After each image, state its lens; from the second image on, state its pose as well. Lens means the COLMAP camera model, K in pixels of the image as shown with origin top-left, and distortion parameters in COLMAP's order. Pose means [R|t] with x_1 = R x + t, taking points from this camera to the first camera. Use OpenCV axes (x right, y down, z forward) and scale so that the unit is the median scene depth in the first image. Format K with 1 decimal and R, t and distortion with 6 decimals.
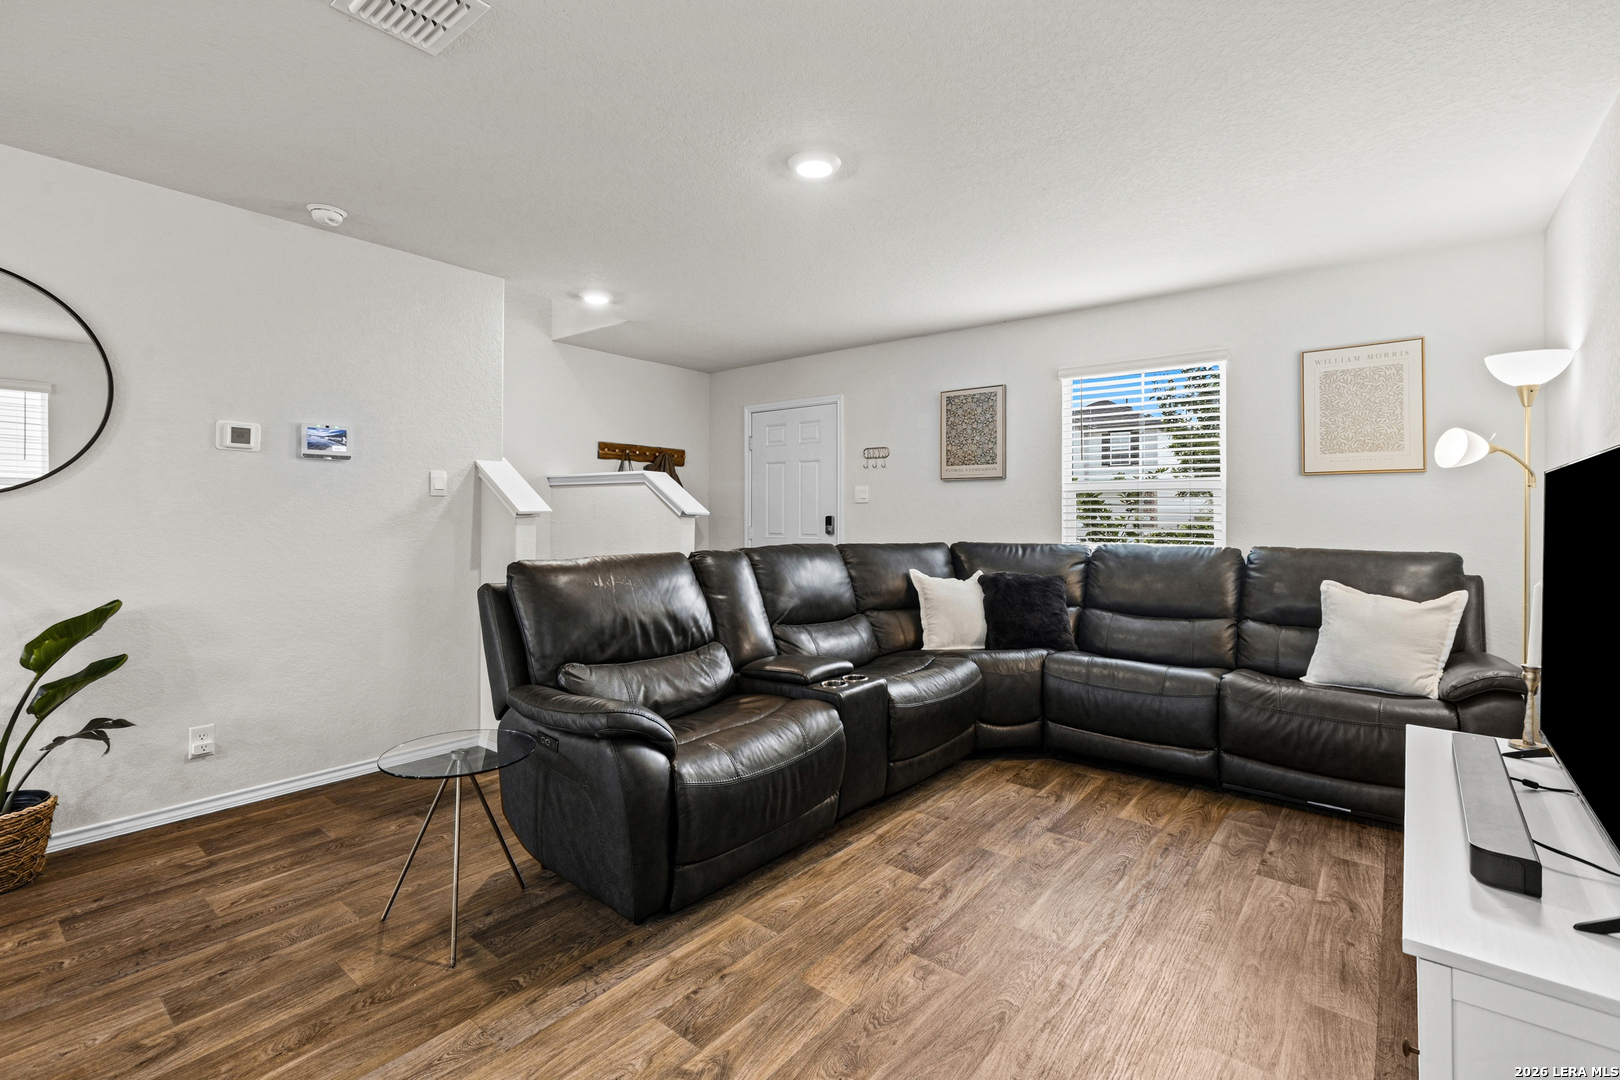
lens RADIAL K [[725.9, 0, 801.5], [0, 725.9, 515.6], [0, 0, 1]] dist [-0.018467, 0.000116]
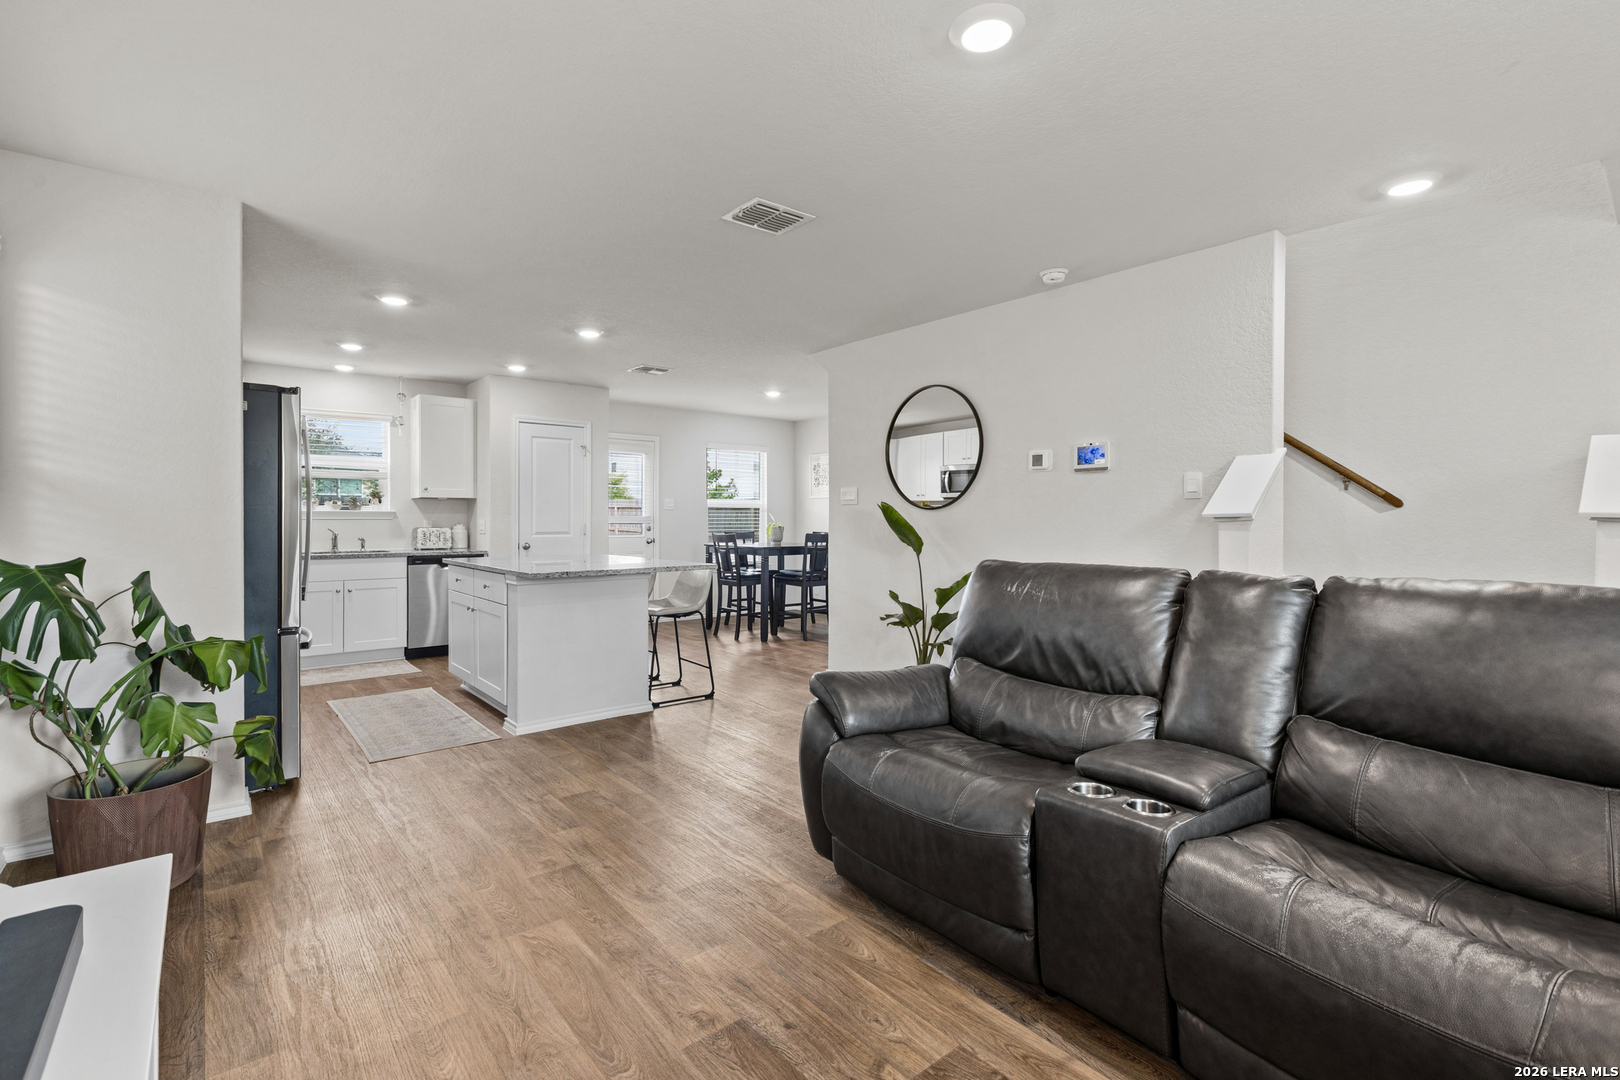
lens RADIAL K [[729.3, 0, 784.6], [0, 729.3, 512.2], [0, 0, 1]] dist [0.003057, 0.000312]
pose [[-0.208450, -0.010892, -0.977972, 0.548026], [-0.002360, 0.999941, -0.010634, 0.001952], [0.978030, 0.000091, -0.208464, 0.669290]]
